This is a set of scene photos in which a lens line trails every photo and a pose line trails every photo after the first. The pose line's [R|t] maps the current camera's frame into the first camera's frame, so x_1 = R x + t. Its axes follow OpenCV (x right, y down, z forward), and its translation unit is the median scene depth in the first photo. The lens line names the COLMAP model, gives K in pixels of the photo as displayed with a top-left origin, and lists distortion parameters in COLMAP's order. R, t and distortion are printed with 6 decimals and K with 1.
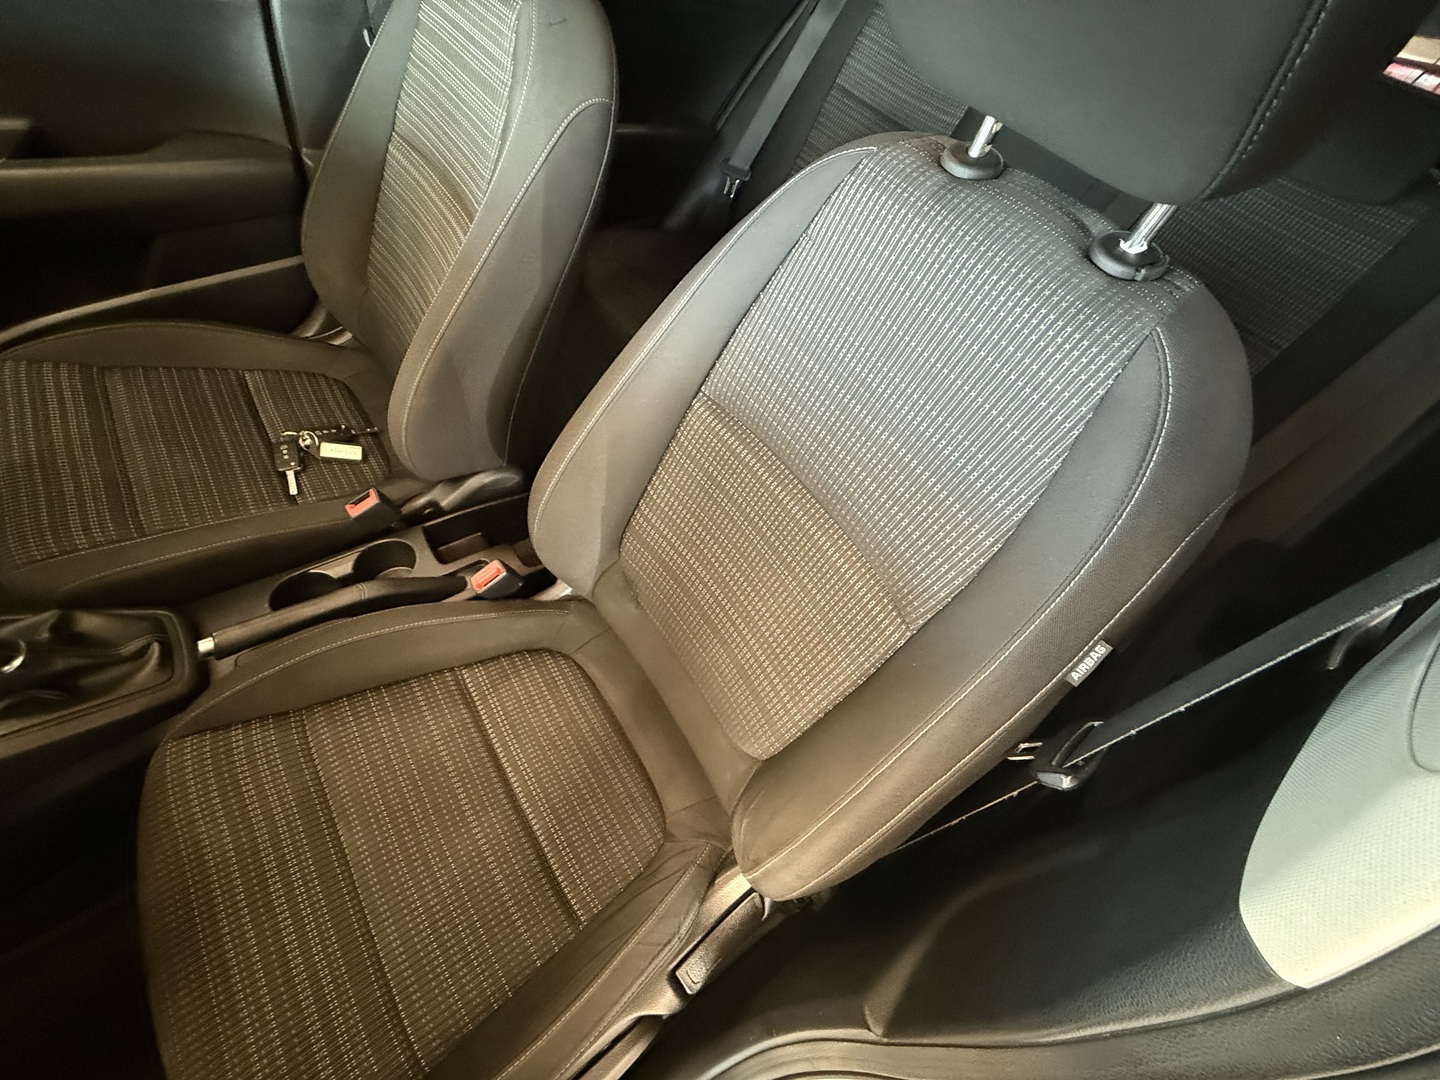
lens RADIAL K [[610.1, 0, 720.0], [0, 610.1, 540.0], [0, 0, 1]] dist [0.014325, -0.000228]
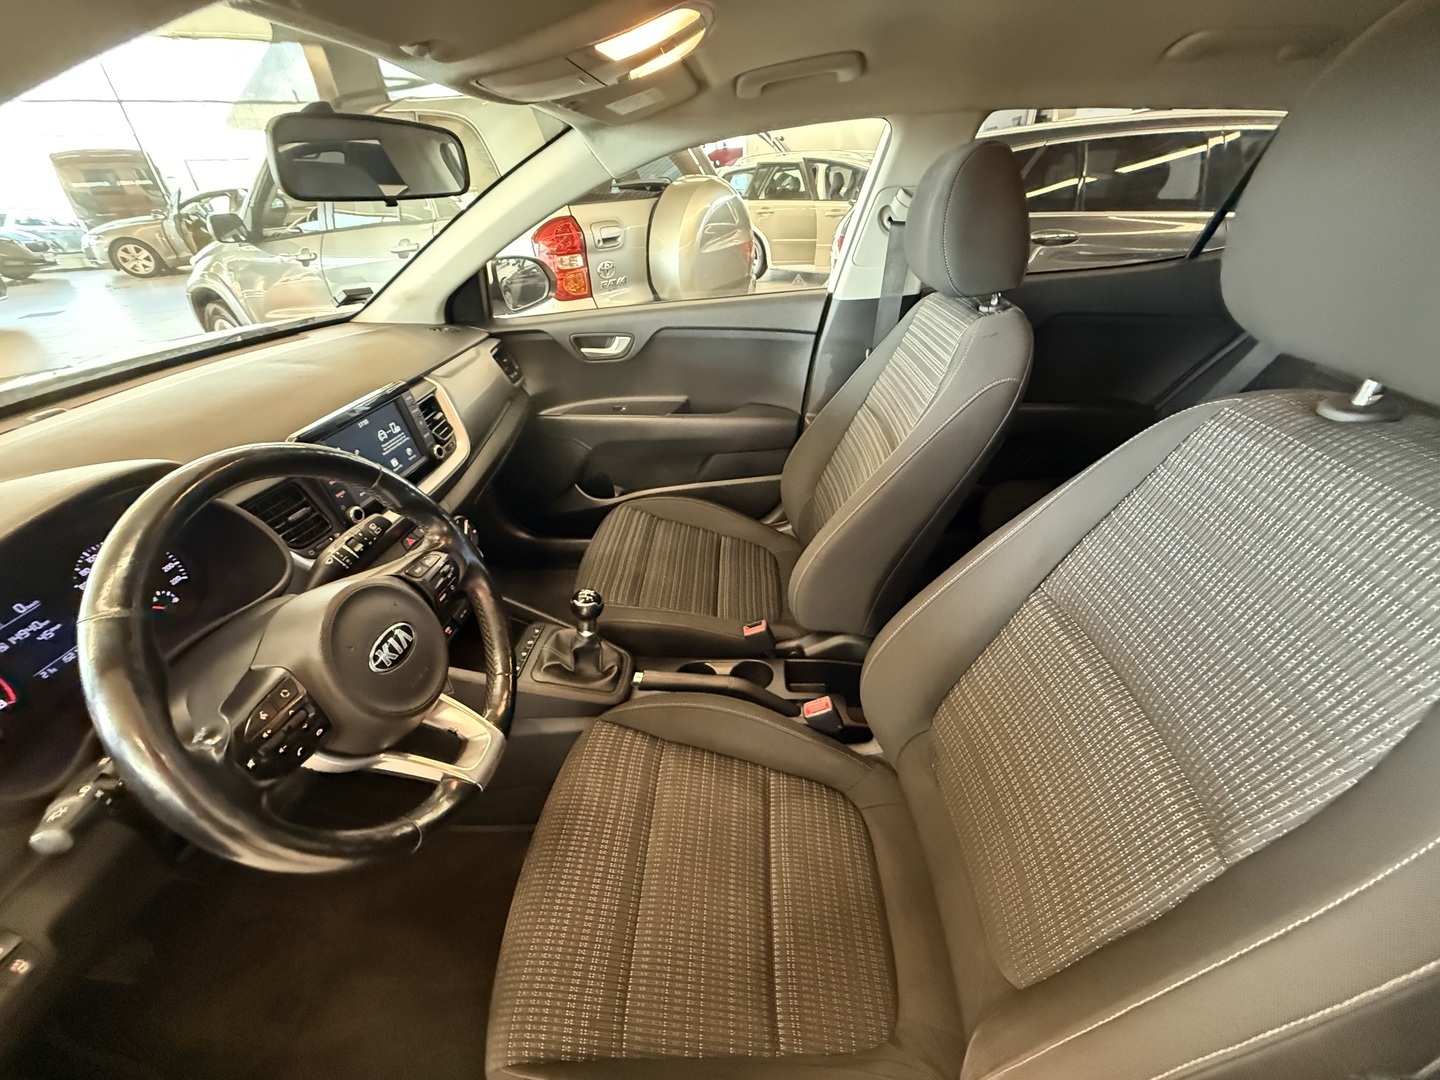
lens RADIAL K [[574.8, 0, 720.0], [0, 574.8, 540.0], [0, 0, 1]] dist [-0.003125, -0.000224]
pose [[0.784235, 0.169383, -0.596896, 0.110209], [-0.386186, 0.886211, -0.255910, 0.159621], [0.485629, 0.431207, 0.760411, -0.119954]]
